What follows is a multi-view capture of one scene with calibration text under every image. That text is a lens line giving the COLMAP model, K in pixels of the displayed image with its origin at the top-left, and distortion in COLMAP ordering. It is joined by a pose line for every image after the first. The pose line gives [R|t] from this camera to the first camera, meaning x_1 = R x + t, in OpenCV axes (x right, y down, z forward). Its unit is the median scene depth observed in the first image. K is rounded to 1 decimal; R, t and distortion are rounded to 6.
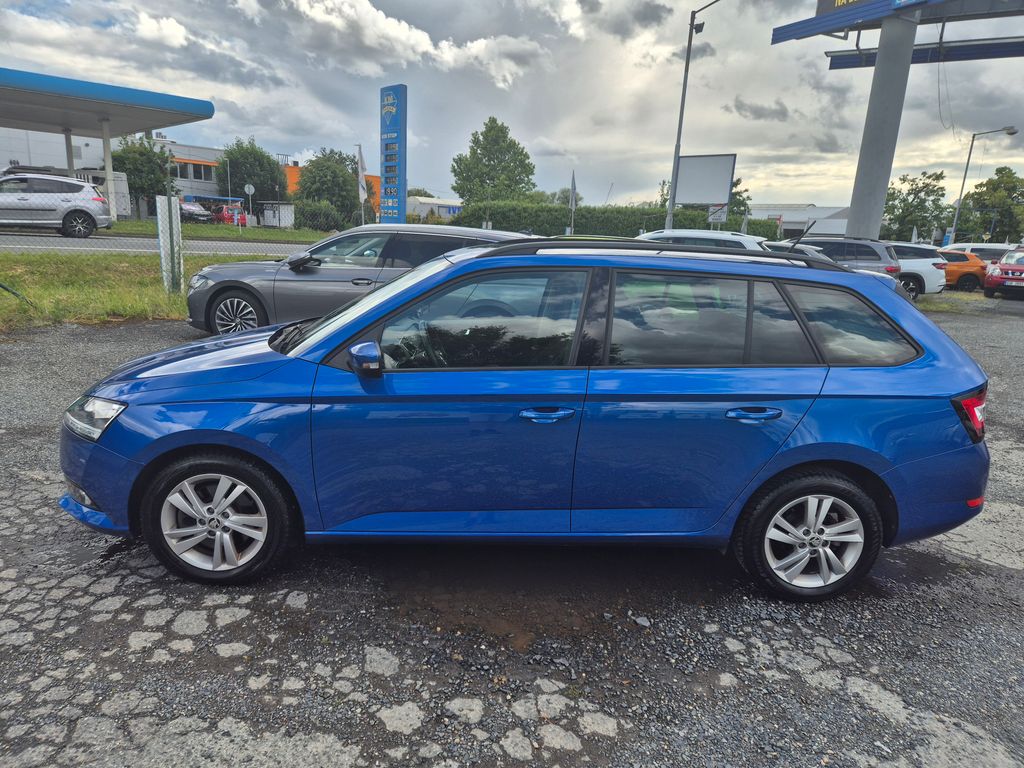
lens RADIAL K [[690.9, 0, 512.0], [0, 690.9, 384.0], [0, 0, 1]] dist [0.035624, -0.033196]
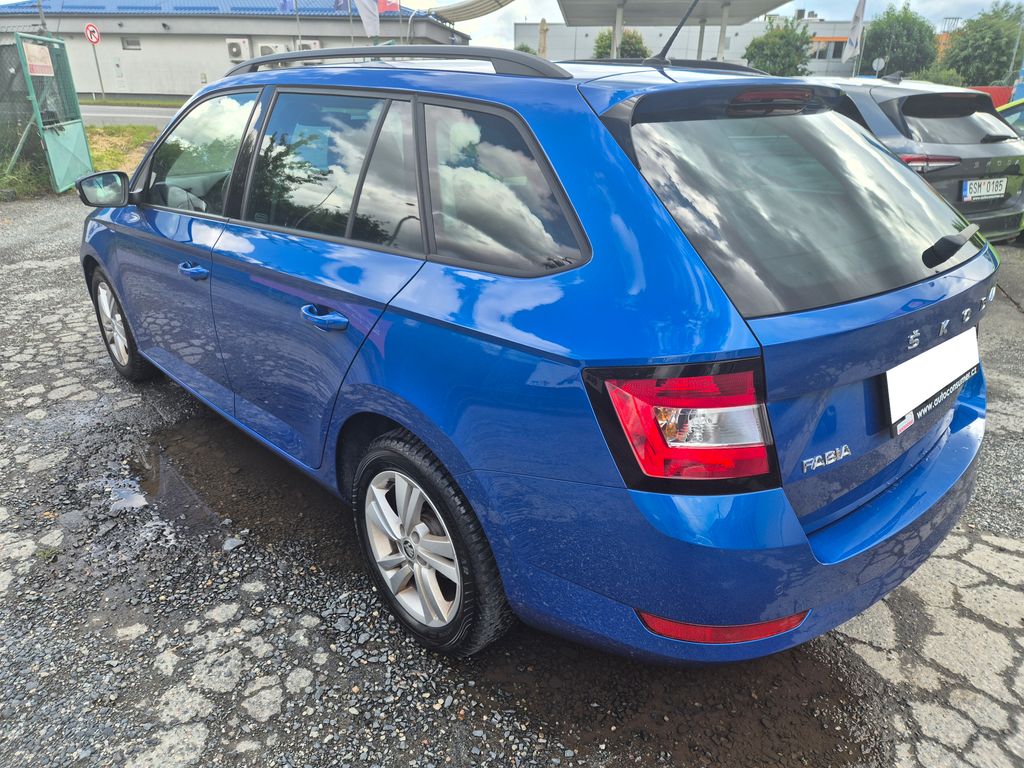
lens RADIAL K [[690.9, 0, 512.0], [0, 690.9, 384.0], [0, 0, 1]] dist [0.035624, -0.033196]
pose [[0.640648, 0.242864, -0.728415, 0.948187], [-0.135696, 0.969539, 0.203913, -0.044577], [0.755749, -0.031793, 0.654089, 0.731341]]
